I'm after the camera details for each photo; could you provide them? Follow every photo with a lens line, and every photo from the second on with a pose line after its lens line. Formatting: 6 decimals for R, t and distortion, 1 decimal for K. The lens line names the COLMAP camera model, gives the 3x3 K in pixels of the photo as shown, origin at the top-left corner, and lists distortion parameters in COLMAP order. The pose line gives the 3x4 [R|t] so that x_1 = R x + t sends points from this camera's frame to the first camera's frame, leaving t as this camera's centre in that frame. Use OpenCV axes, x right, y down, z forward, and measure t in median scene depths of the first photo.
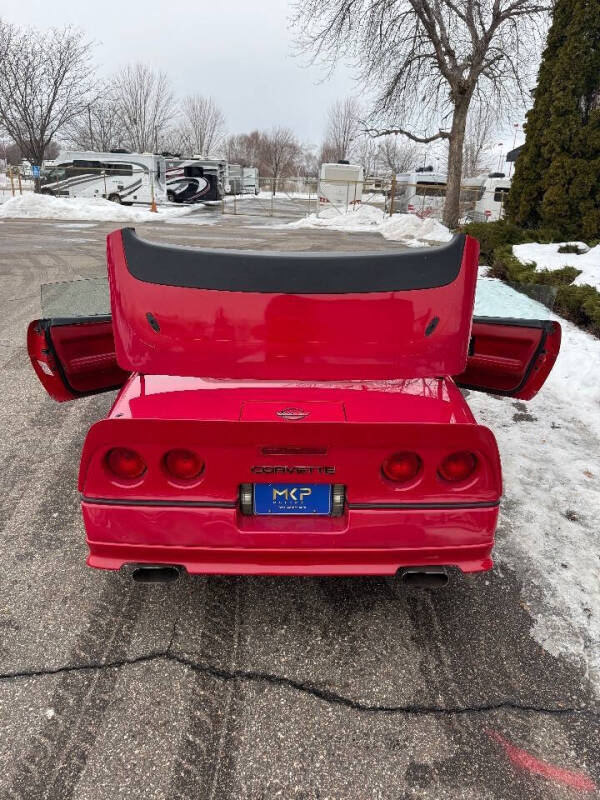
lens RADIAL K [[563.2, 0, 300.8], [0, 563.2, 392.9], [0, 0, 1]] dist [0.034070, -0.045528]
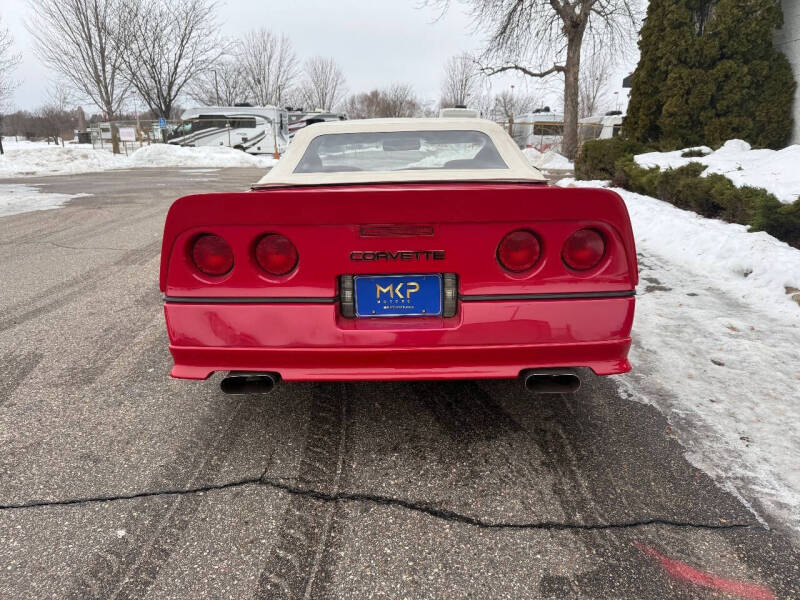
lens RADIAL K [[563.2, 0, 406.5], [0, 563.2, 301.6], [0, 0, 1]] dist [0.034070, -0.045528]
pose [[0.999021, -0.028583, -0.033756, 0.005315], [0.025907, 0.996678, -0.077206, 0.051293], [0.035851, 0.076256, 0.996444, 0.022866]]
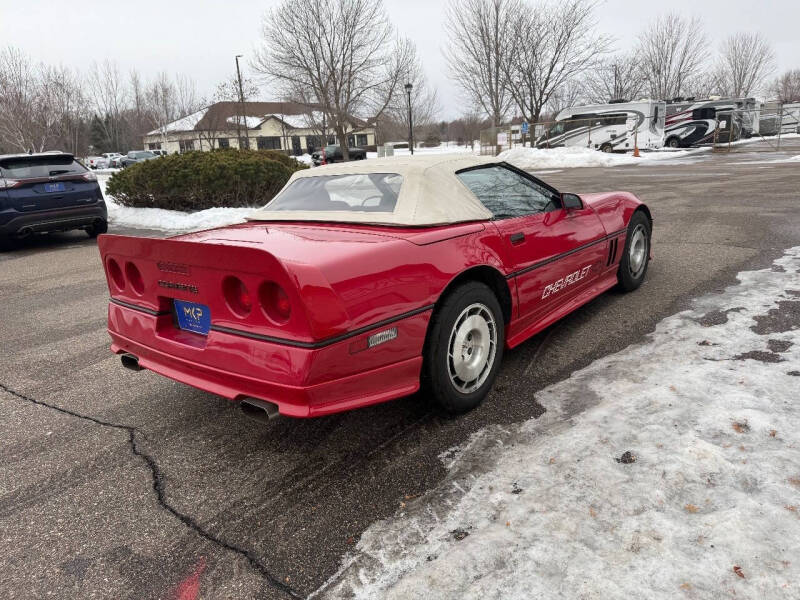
lens RADIAL K [[563.2, 0, 405.5], [0, 563.2, 297.9], [0, 0, 1]] dist [0.034070, -0.045528]
pose [[0.762412, 0.091316, -0.640617, 0.202454], [-0.145653, 0.988805, -0.032397, 0.023836], [0.630487, 0.118007, 0.767177, 0.073767]]
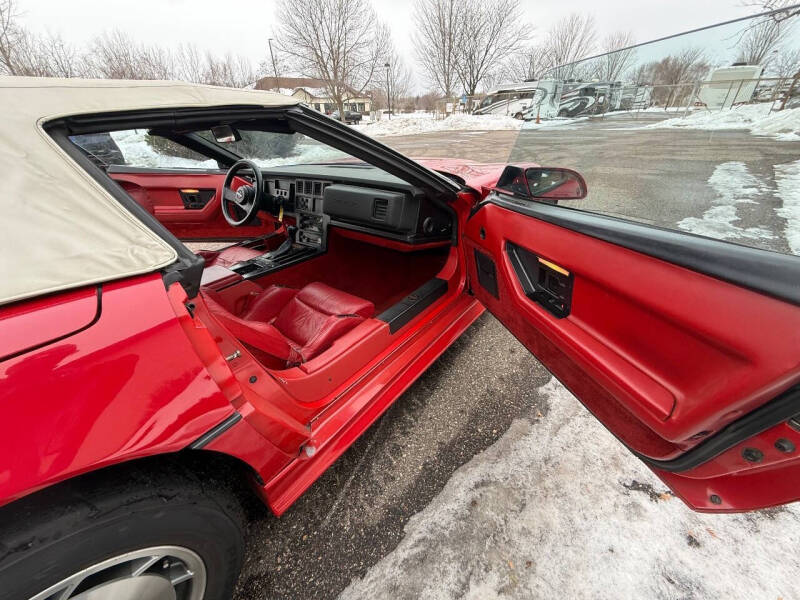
lens RADIAL K [[319.1, 0, 398.5], [0, 319.1, 299.3], [0, 0, 1]] dist [-0.001581, 0.000348]
pose [[0.771684, 0.263975, -0.578638, 0.123820], [-0.159907, 0.961101, 0.225200, -0.040158], [0.615576, -0.081255, 0.783877, 0.276439]]
